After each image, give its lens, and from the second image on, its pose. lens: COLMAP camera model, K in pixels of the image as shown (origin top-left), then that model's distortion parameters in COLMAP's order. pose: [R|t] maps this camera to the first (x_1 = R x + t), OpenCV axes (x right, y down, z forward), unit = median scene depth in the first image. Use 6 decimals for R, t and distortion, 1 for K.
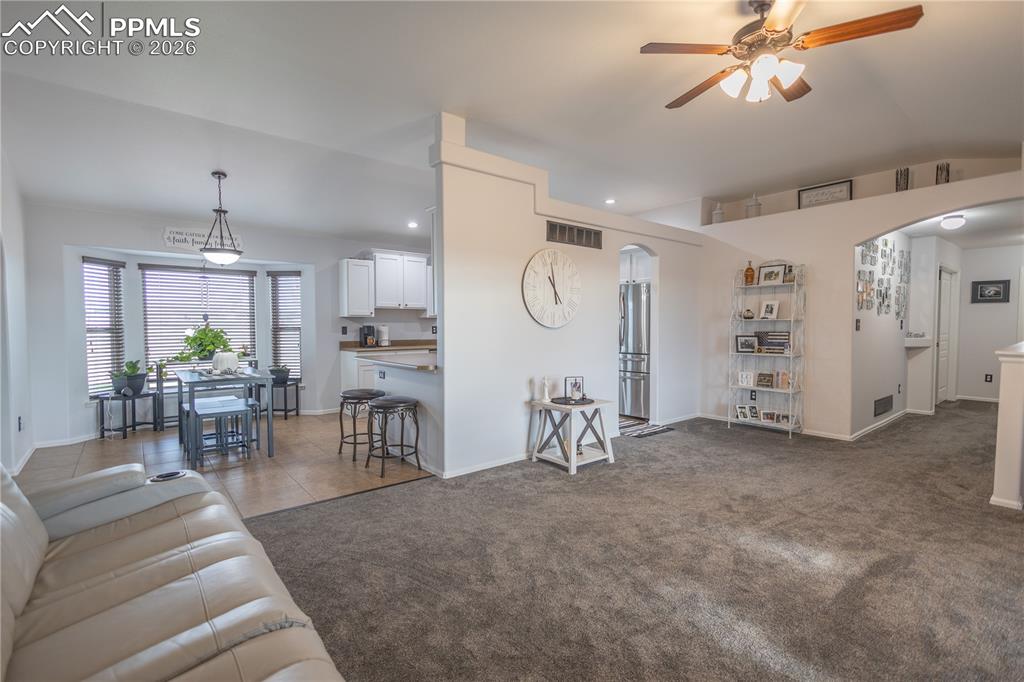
lens RADIAL K [[467.6, 0, 517.8], [0, 467.6, 339.9], [0, 0, 1]] dist [0.011013, -0.002349]
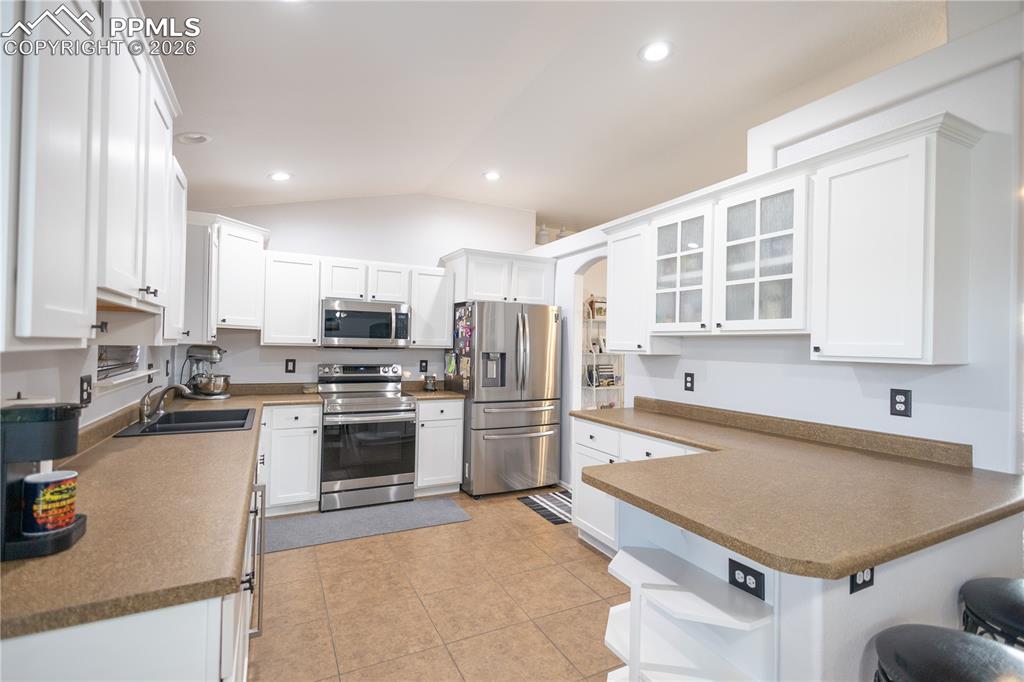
lens RADIAL K [[467.6, 0, 515.6], [0, 467.6, 339.1], [0, 0, 1]] dist [0.011013, -0.002349]
pose [[0.211116, 0.017594, 0.977303, -0.522409], [0.017524, 0.999609, -0.021781, -0.055179], [-0.977304, 0.021724, 0.210725, 0.972177]]
